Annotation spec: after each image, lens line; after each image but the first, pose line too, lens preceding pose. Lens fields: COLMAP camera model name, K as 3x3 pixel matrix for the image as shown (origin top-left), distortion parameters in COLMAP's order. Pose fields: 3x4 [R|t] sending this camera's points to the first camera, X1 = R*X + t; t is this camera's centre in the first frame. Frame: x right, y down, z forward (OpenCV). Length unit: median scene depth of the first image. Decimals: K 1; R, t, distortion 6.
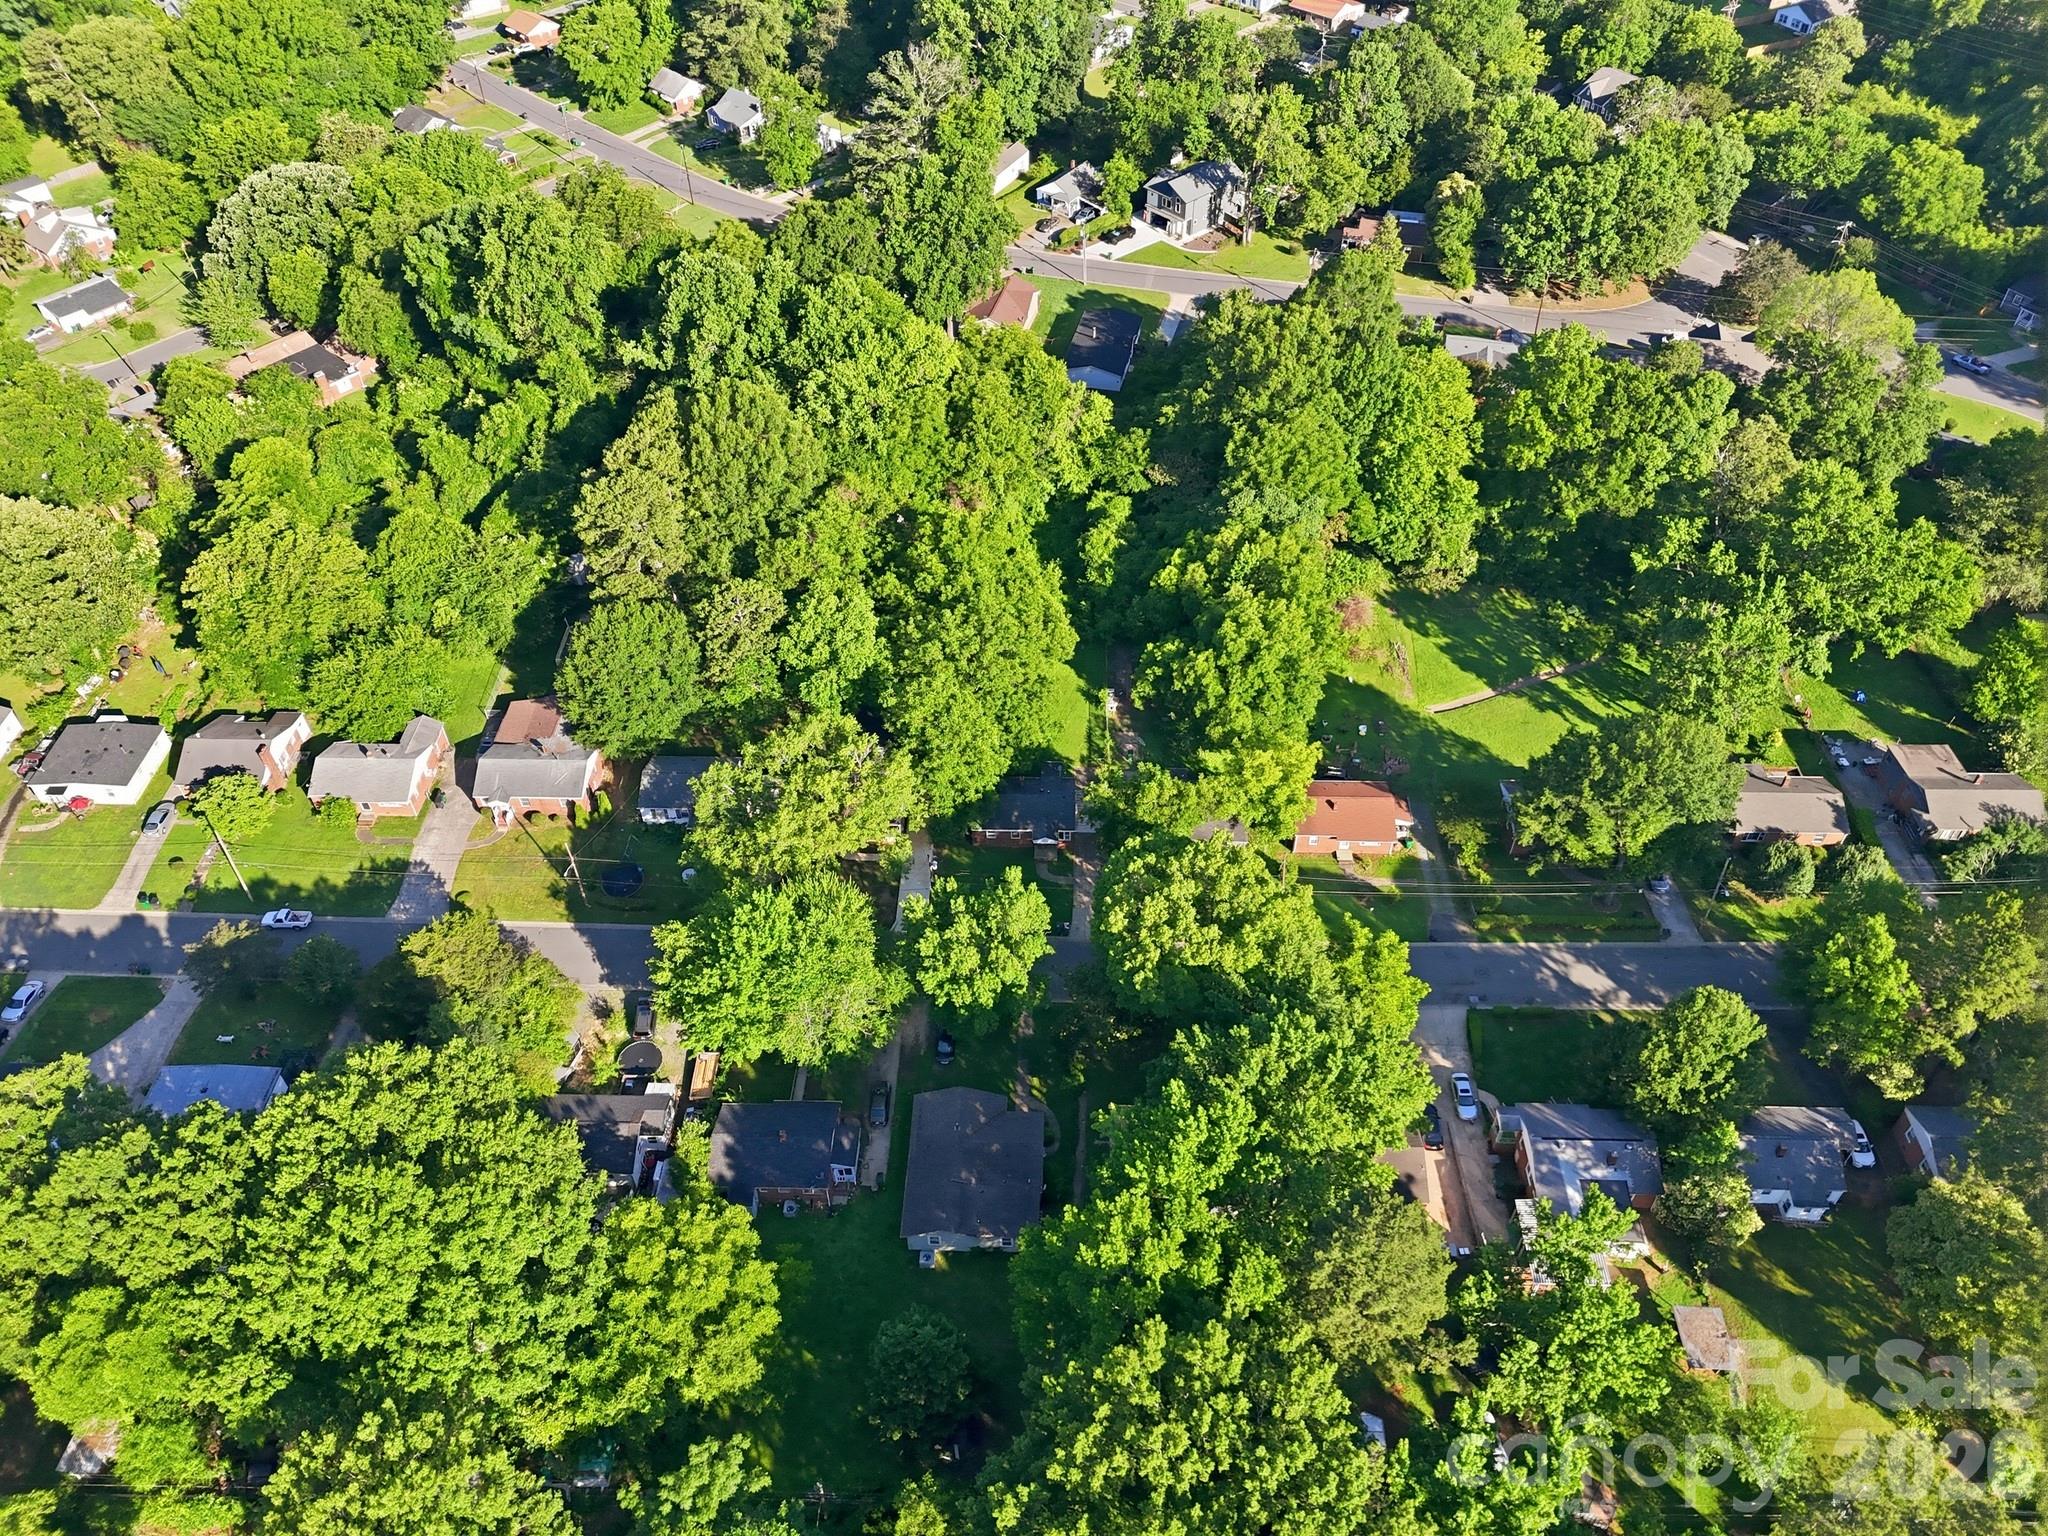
lens RADIAL K [[1506.2, 0, 1038.7], [0, 1506.2, 767.7], [0, 0, 1]] dist [0.062560, -0.057328]
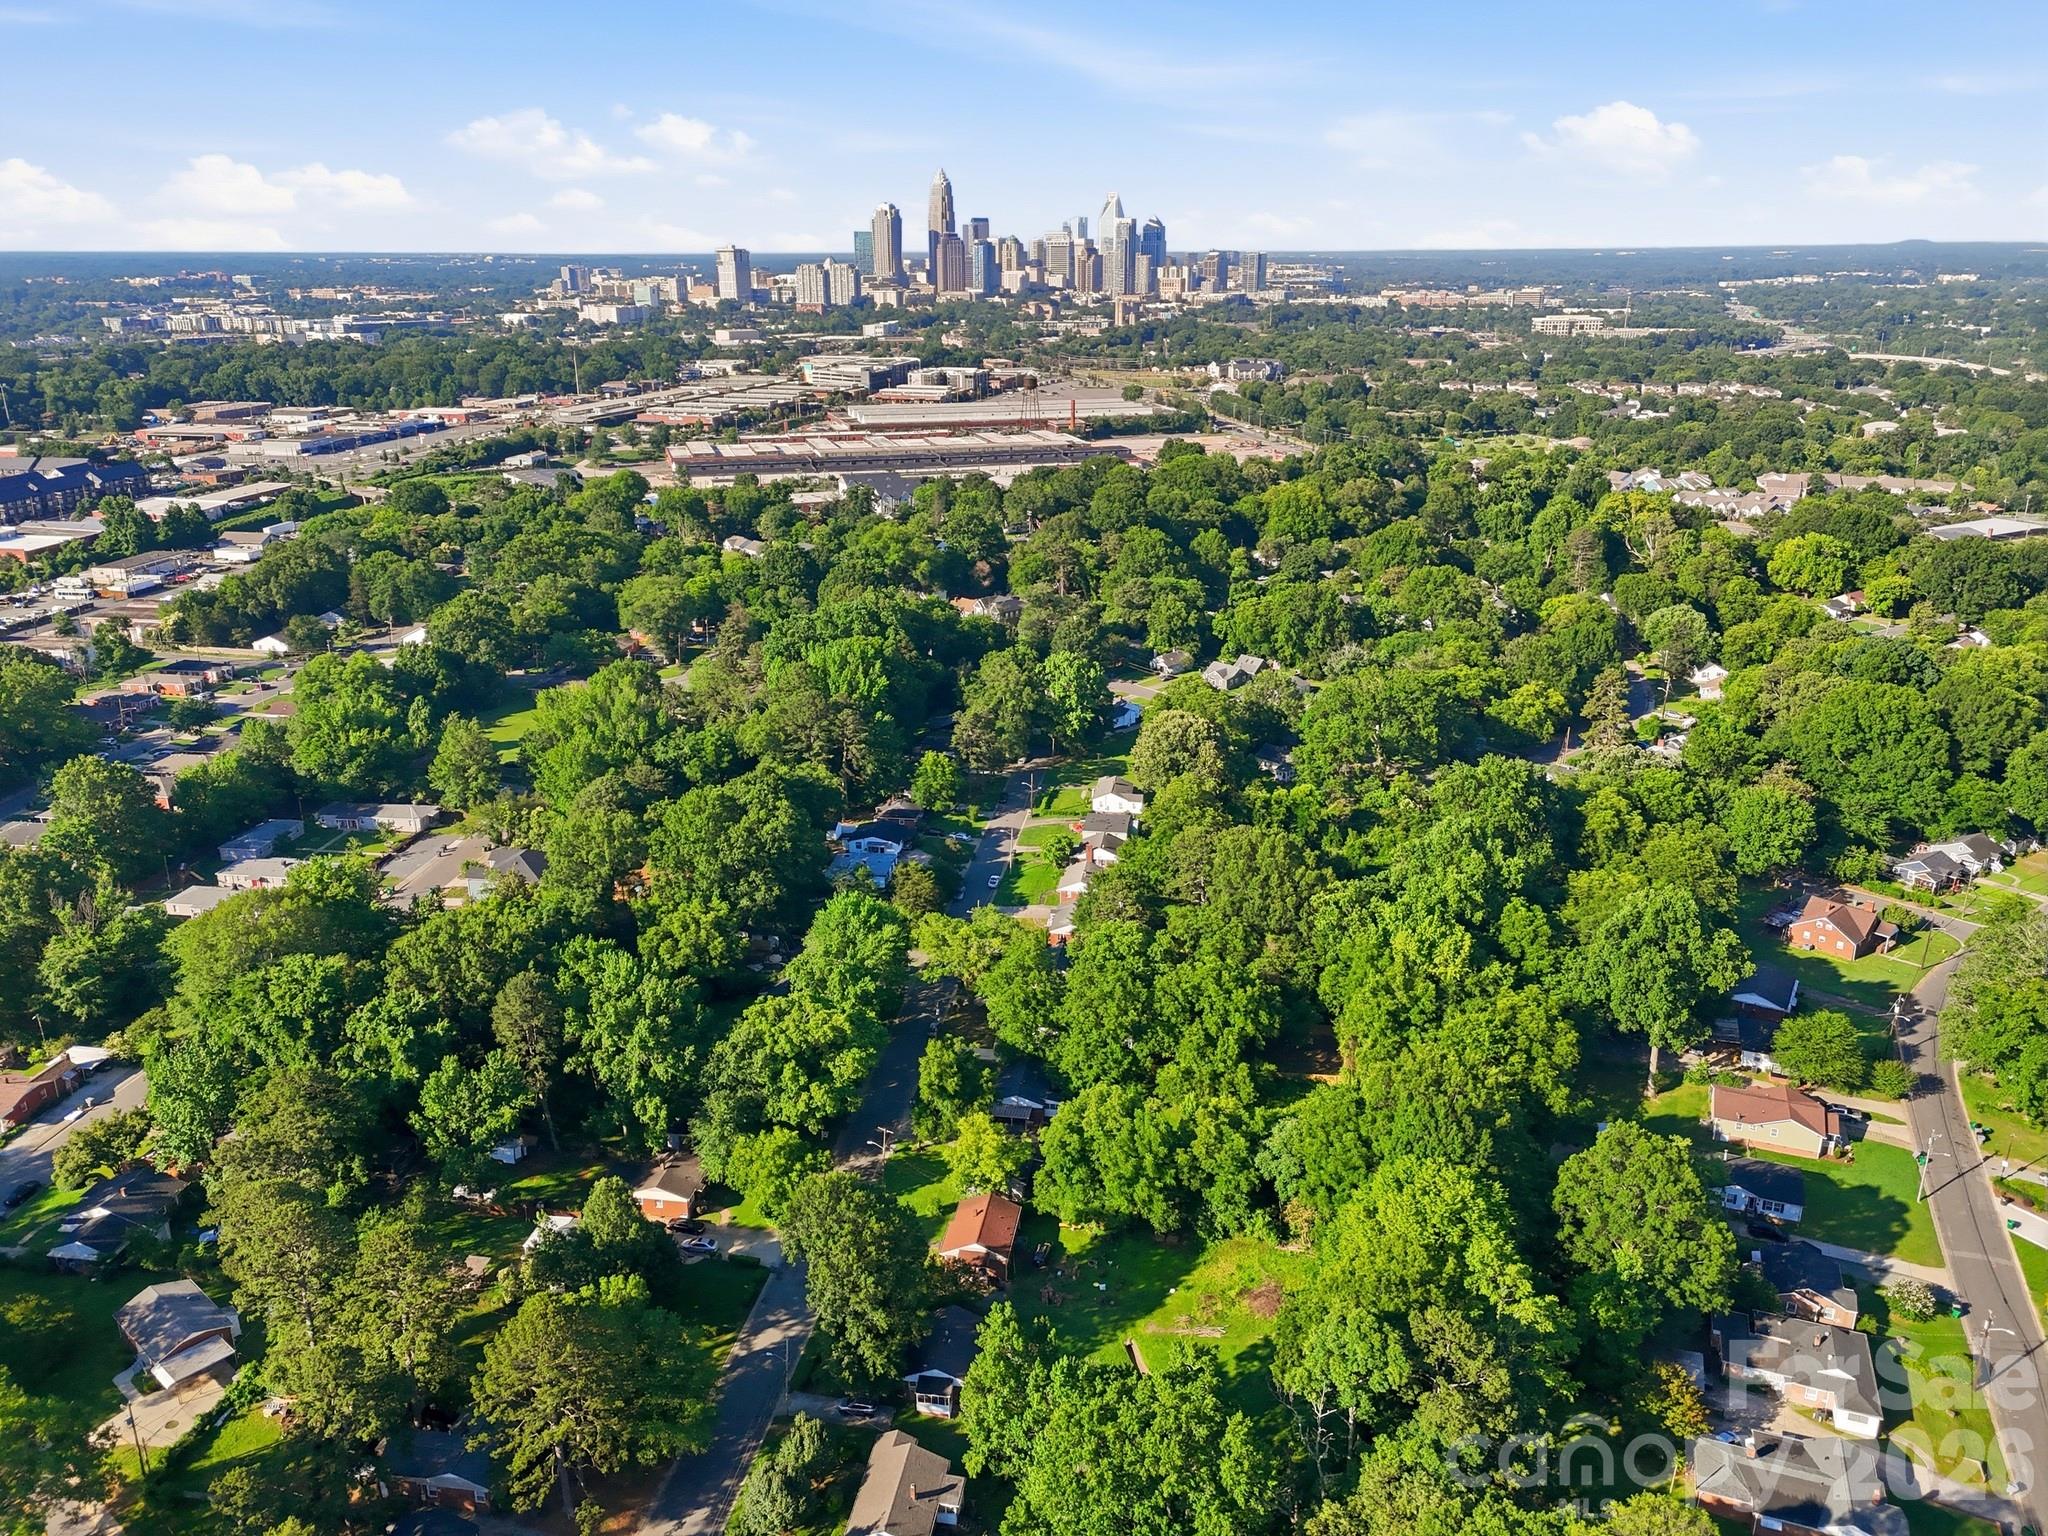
lens RADIAL K [[1506.2, 0, 1028.2], [0, 1506.2, 756.4], [0, 0, 1]] dist [0.062560, -0.057328]
pose [[-0.132508, 0.321021, -0.937756, 1.076676], [-0.698425, 0.641080, 0.318150, -0.554575], [0.703310, 0.697110, 0.139261, 0.546398]]
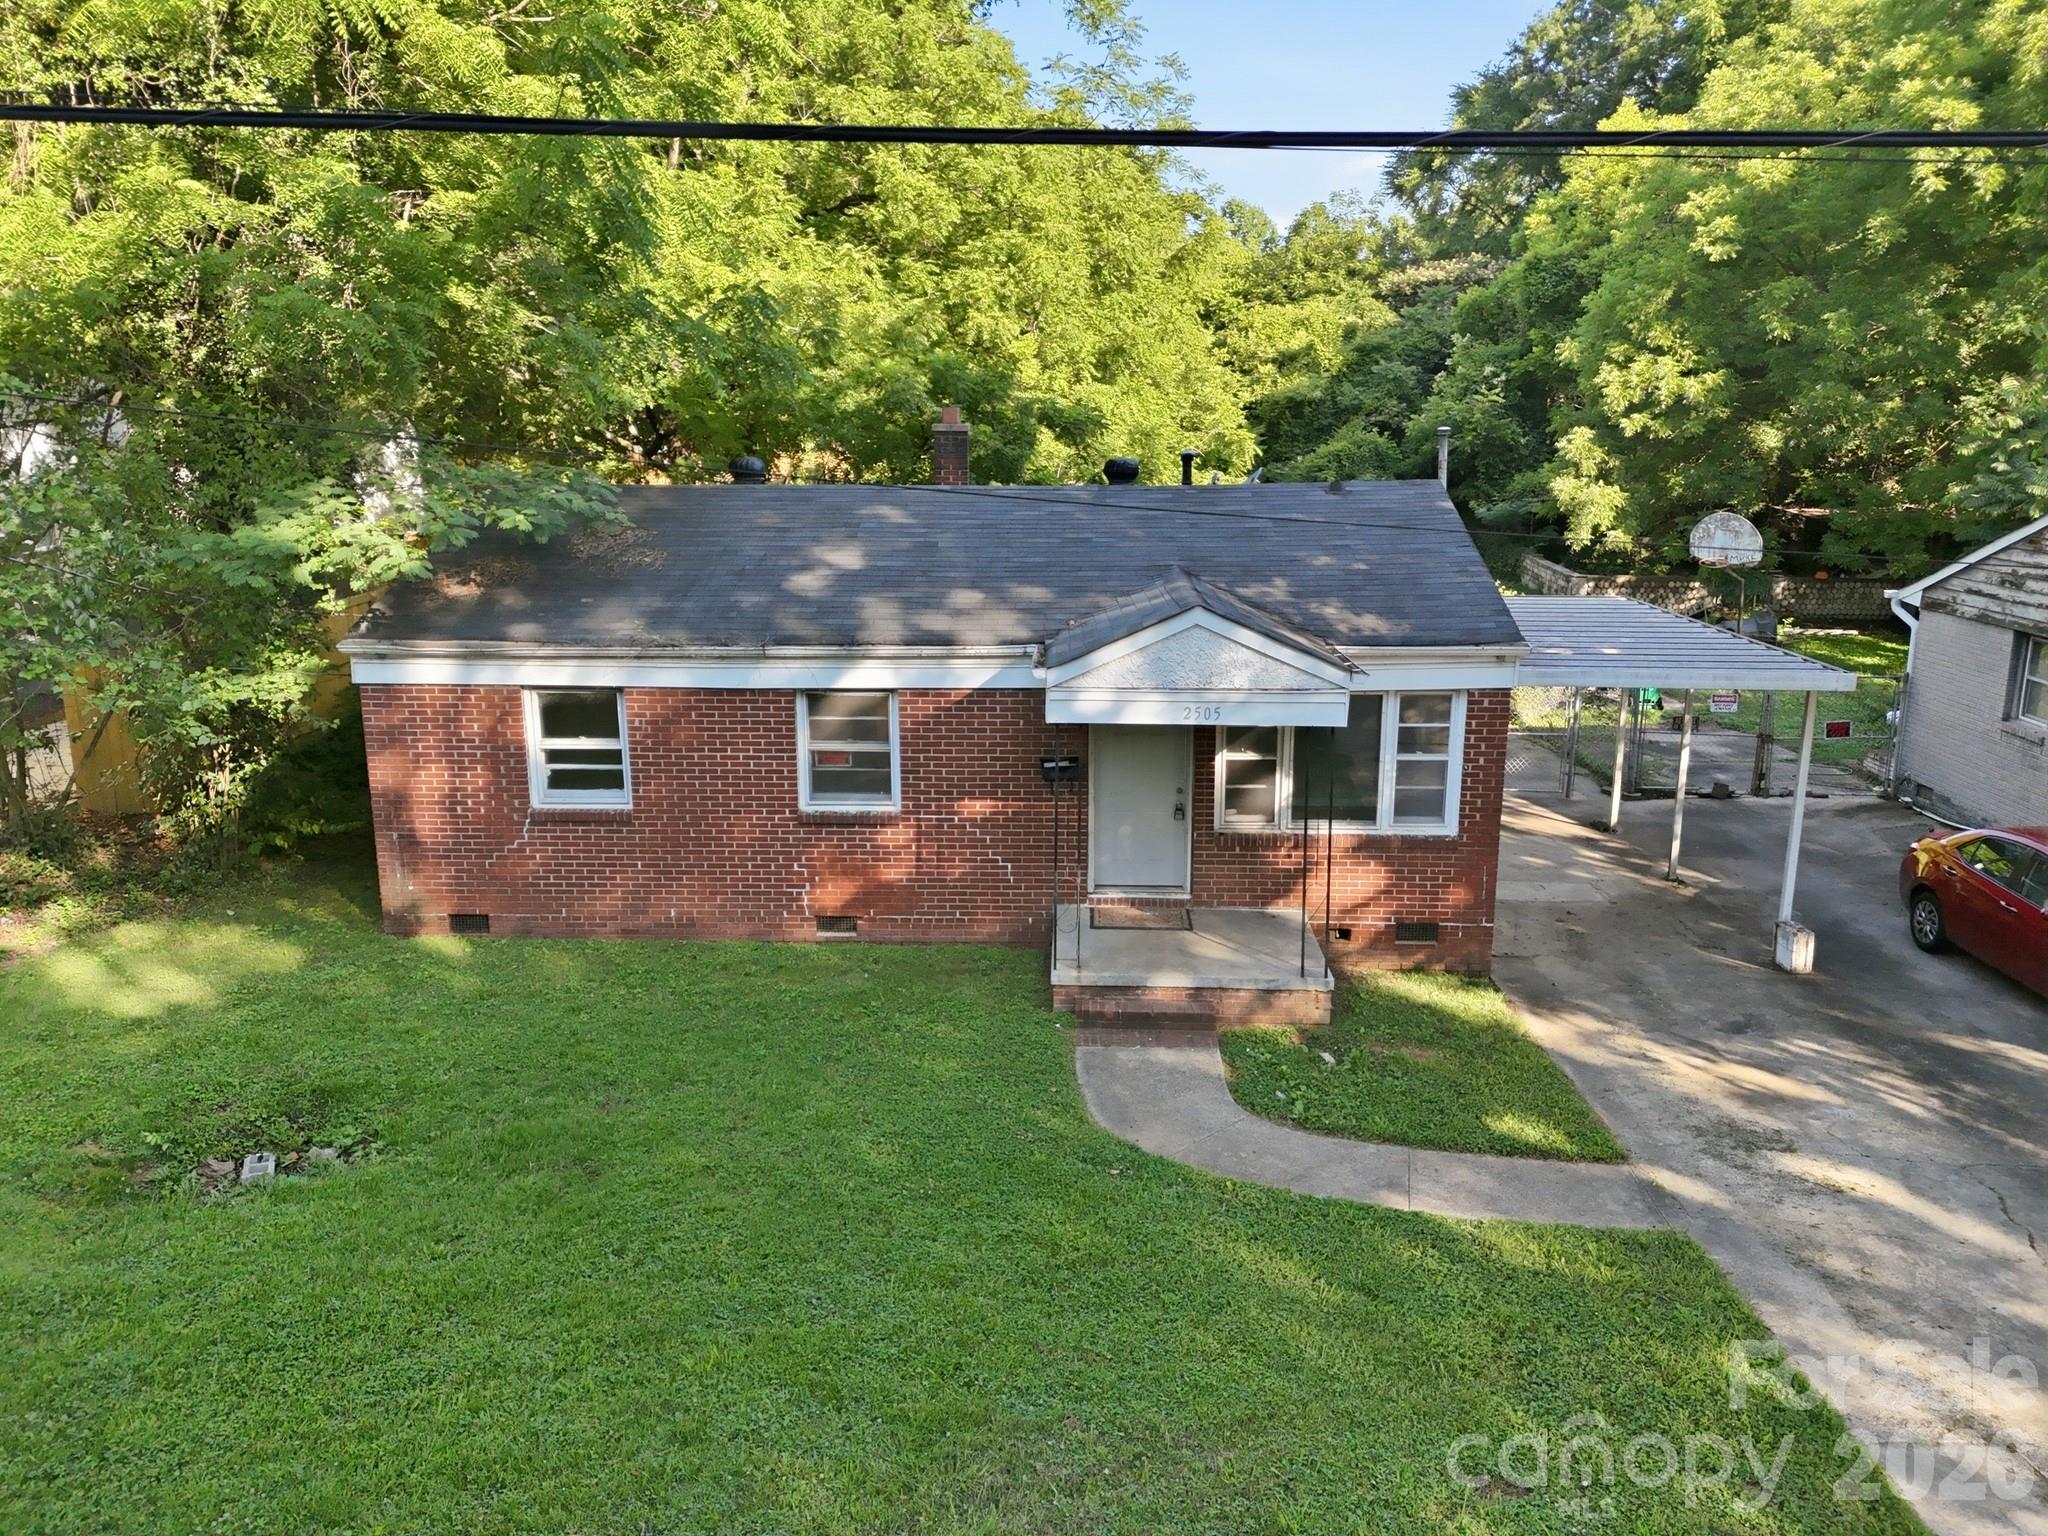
lens RADIAL K [[1506.2, 0, 1031.2], [0, 1506.2, 774.2], [0, 0, 1]] dist [0.062560, -0.057328]
pose [[0.999796, 0.012852, -0.015560, -0.001845], [-0.019138, 0.848505, -0.528841, 0.084262], [0.006406, 0.529031, 0.848578, 0.828599]]
